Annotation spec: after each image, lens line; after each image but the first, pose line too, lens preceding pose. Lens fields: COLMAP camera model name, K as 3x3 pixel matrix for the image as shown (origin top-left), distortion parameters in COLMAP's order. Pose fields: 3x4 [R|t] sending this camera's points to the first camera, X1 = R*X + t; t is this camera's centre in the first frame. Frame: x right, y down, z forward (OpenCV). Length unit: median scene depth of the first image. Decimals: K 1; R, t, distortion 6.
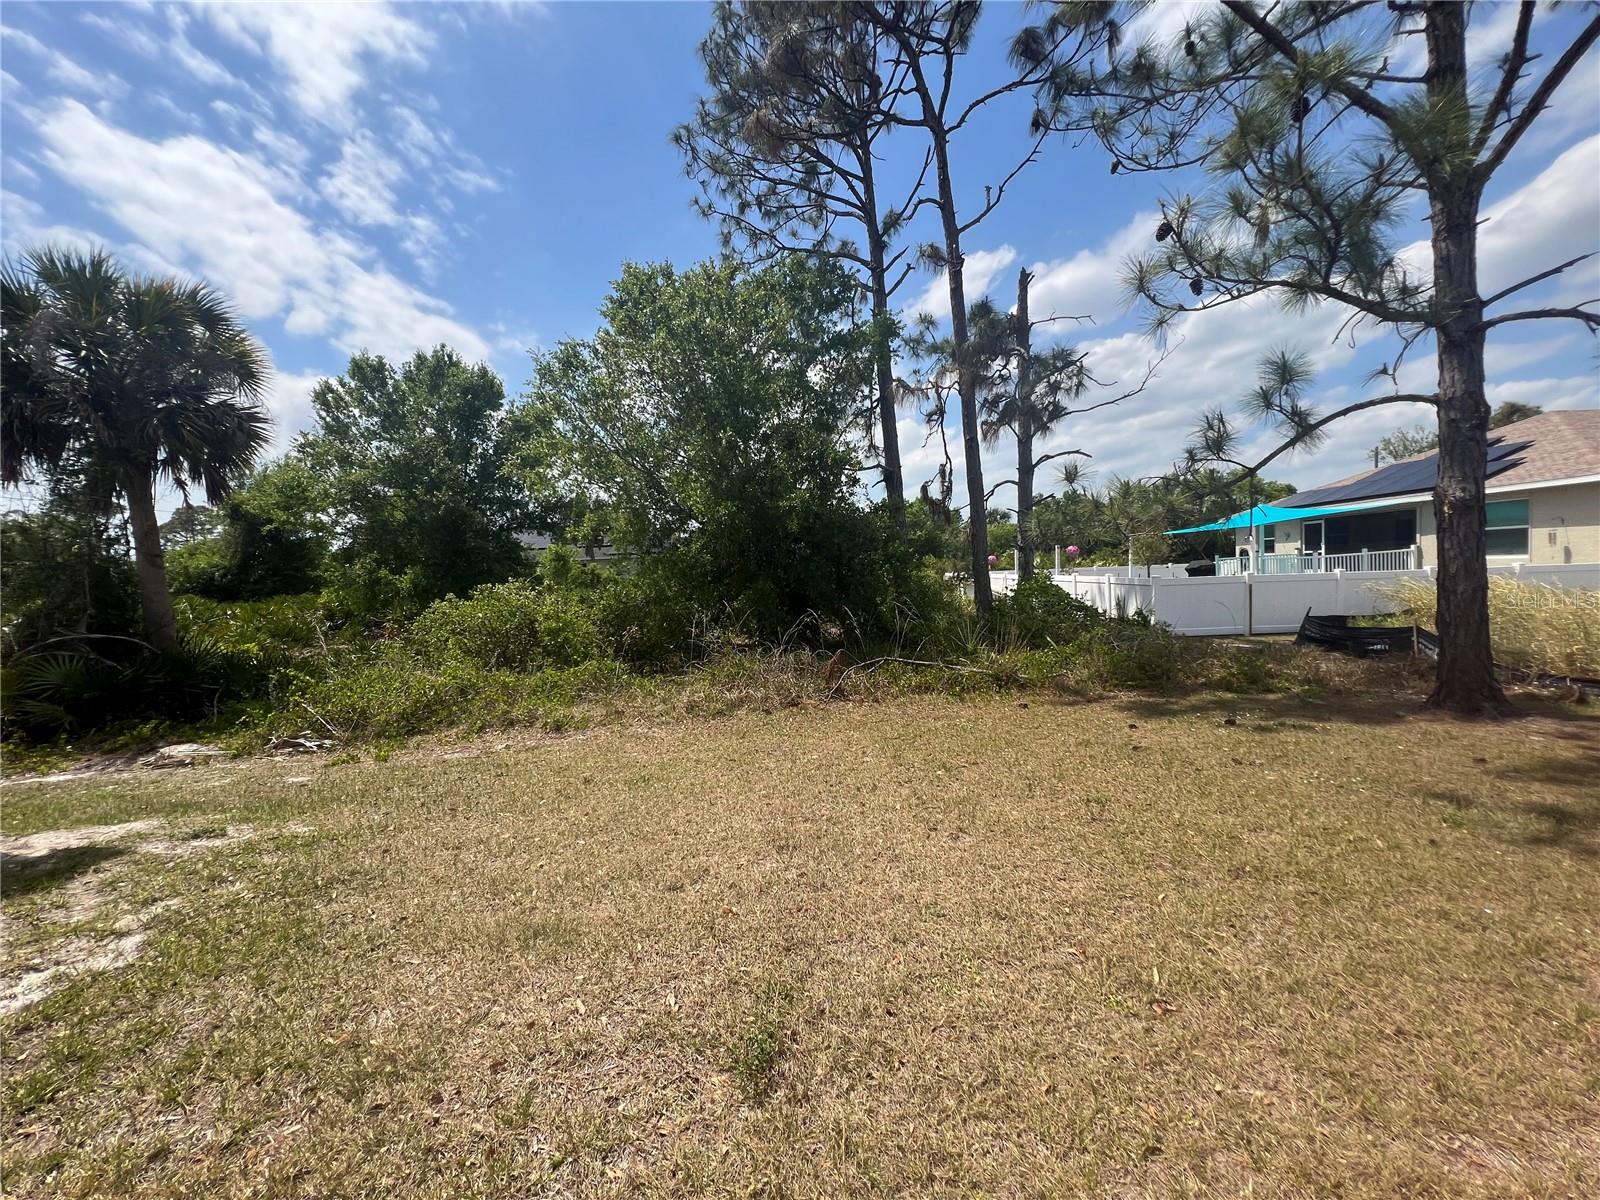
lens RADIAL K [[646.1, 0, 796.7], [0, 646.1, 601.7], [0, 0, 1]] dist [-0.002771, 0.000522]
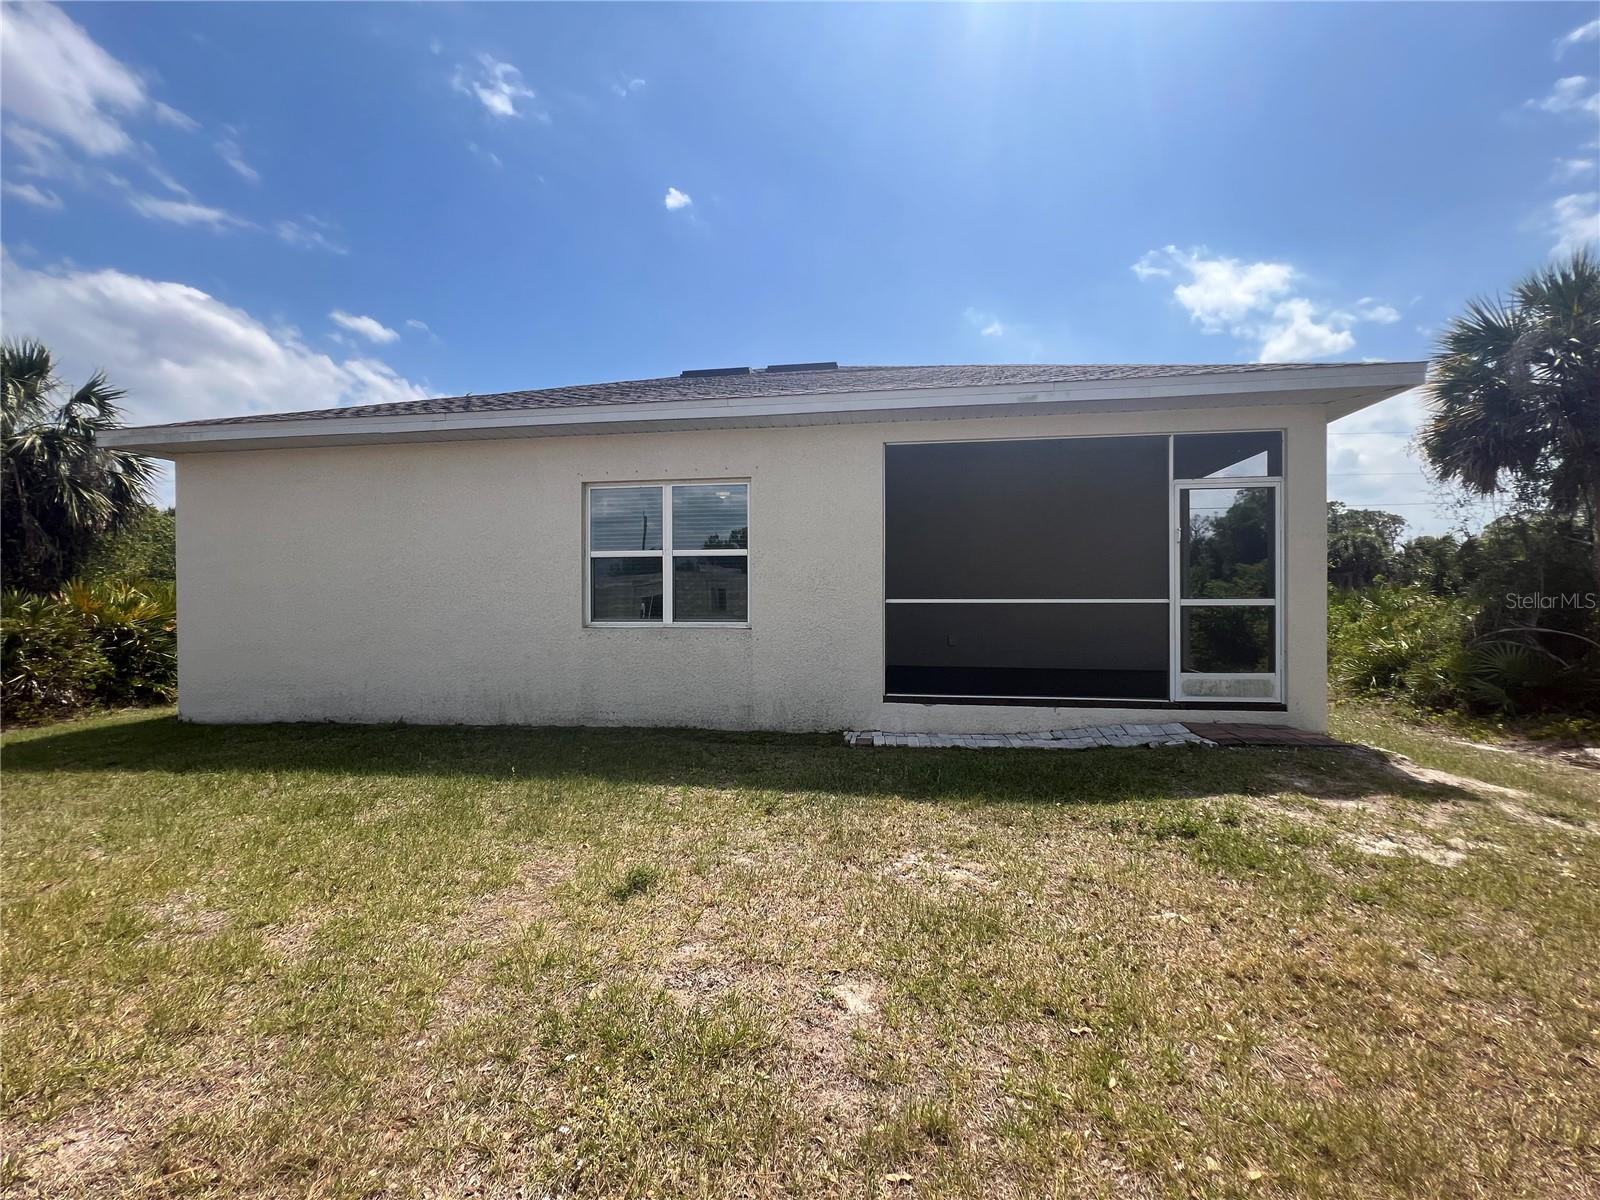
lens RADIAL K [[646.1, 0, 796.3], [0, 646.1, 599.6], [0, 0, 1]] dist [-0.002771, 0.000522]
pose [[-0.157470, 0.042317, -0.986617, 0.368964], [-0.040010, 0.997988, 0.049191, 0.001449], [0.986713, 0.047221, -0.155460, -0.112945]]
